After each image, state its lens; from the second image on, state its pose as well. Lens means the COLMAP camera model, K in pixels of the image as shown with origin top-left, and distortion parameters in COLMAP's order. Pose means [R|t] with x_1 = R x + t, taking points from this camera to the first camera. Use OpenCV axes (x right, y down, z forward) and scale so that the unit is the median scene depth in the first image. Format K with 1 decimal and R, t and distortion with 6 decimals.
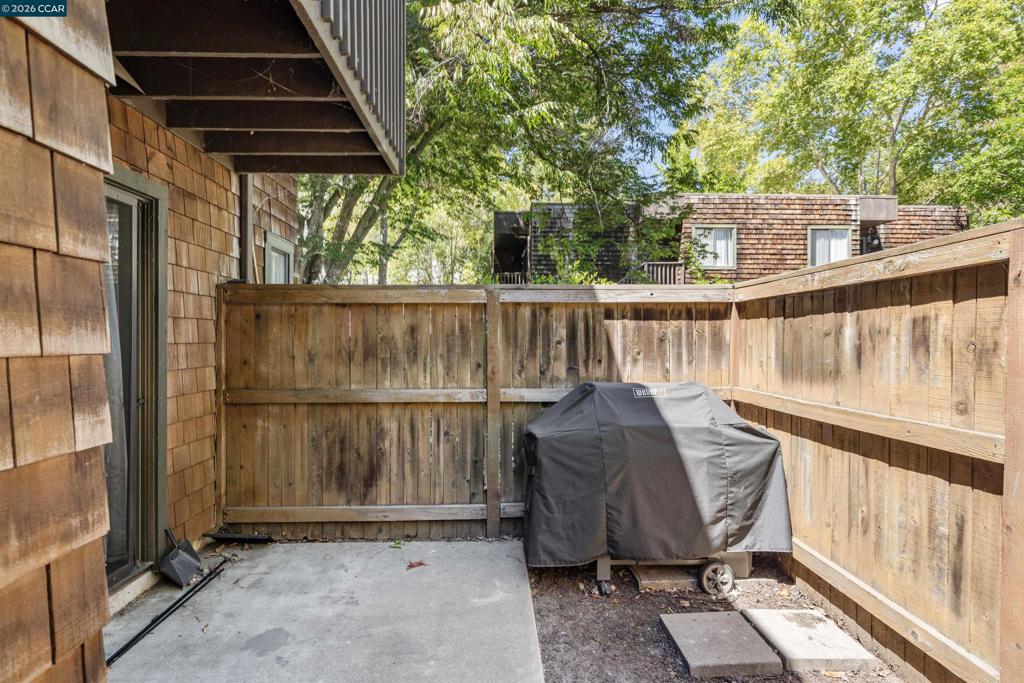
lens RADIAL K [[525.9, 0, 512.1], [0, 525.9, 344.6], [0, 0, 1]] dist [0.001049, 0.000118]
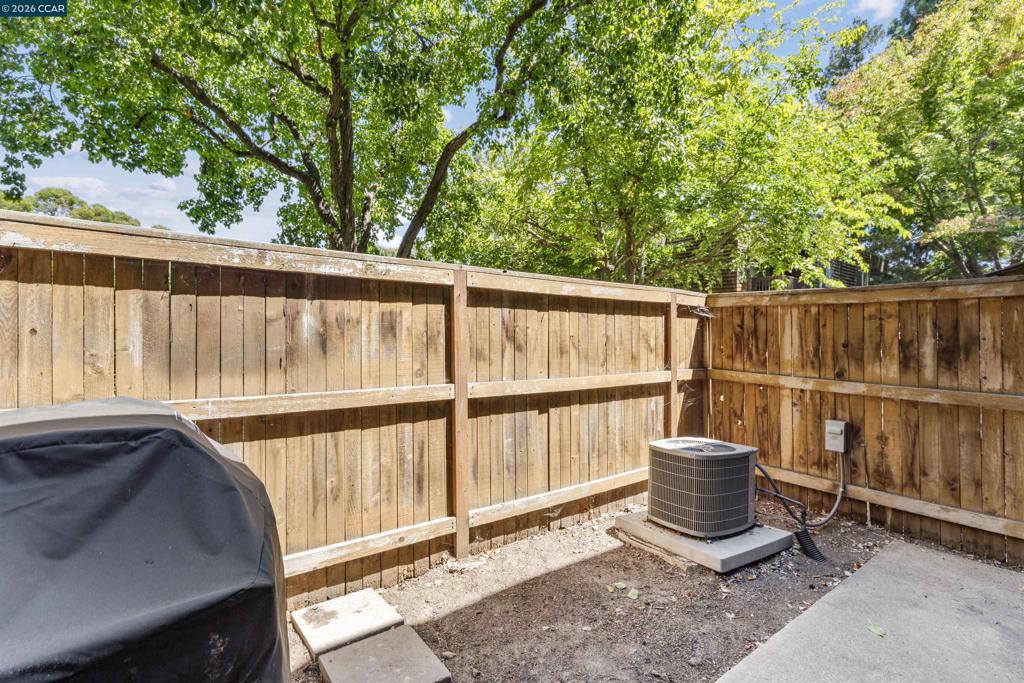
lens RADIAL K [[480.7, 0, 514.0], [0, 480.7, 341.4], [0, 0, 1]] dist [0.002247, 0.001362]
pose [[-0.563302, -0.005392, 0.826233, -0.405760], [0.000474, 0.999976, 0.006849, 0.014821], [-0.826251, 0.004250, -0.563286, 1.320138]]
